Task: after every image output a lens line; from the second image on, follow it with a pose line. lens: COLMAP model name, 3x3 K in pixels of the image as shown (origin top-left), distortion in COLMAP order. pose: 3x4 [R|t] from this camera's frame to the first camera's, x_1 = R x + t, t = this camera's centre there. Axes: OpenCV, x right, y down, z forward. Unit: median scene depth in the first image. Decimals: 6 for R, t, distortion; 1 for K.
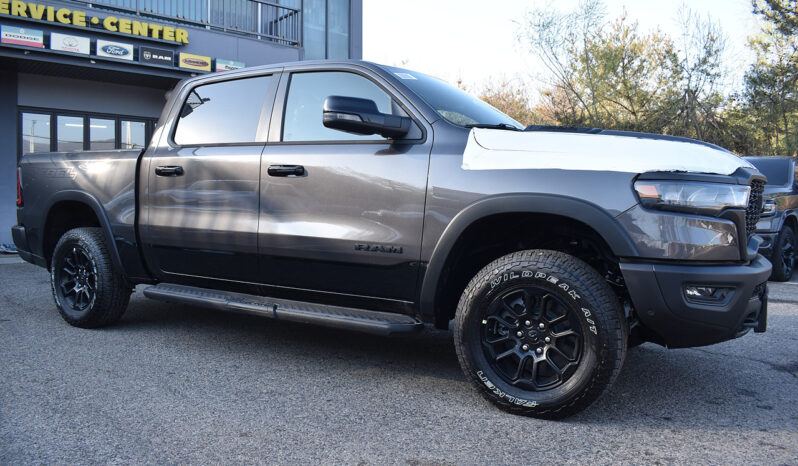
lens RADIAL K [[632.1, 0, 399.0], [0, 632.1, 233.0], [0, 0, 1]] dist [-0.093177, 0.012242]
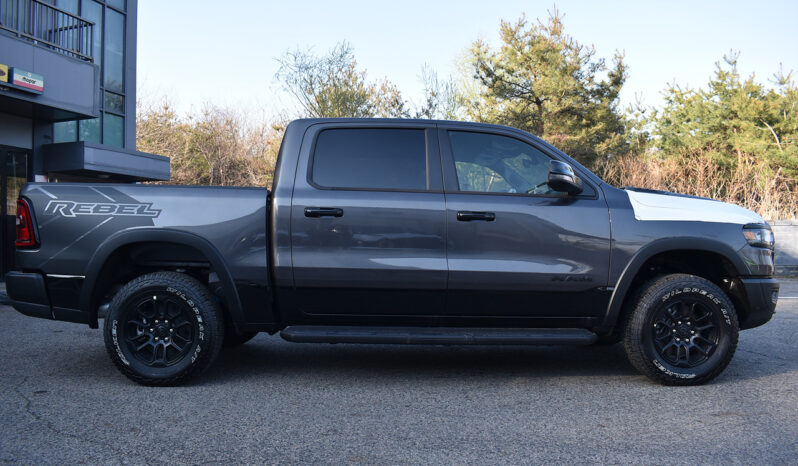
lens RADIAL K [[632.1, 0, 399.0], [0, 632.1, 233.0], [0, 0, 1]] dist [-0.093177, 0.012242]
pose [[0.842083, -0.005801, 0.539317, -0.789840], [0.029192, 0.998967, -0.034835, -0.026824], [-0.538557, 0.045077, 0.841382, 0.075858]]
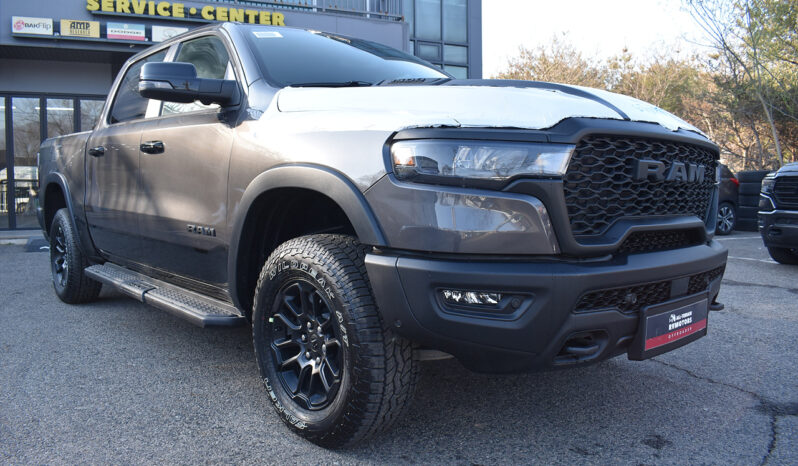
lens RADIAL K [[632.1, 0, 399.0], [0, 632.1, 233.0], [0, 0, 1]] dist [-0.093177, 0.012242]
pose [[0.953587, 0.013127, -0.300830, 0.381971], [-0.003777, 0.999492, 0.031639, -0.000426], [0.301093, -0.029034, 0.953153, 0.183483]]
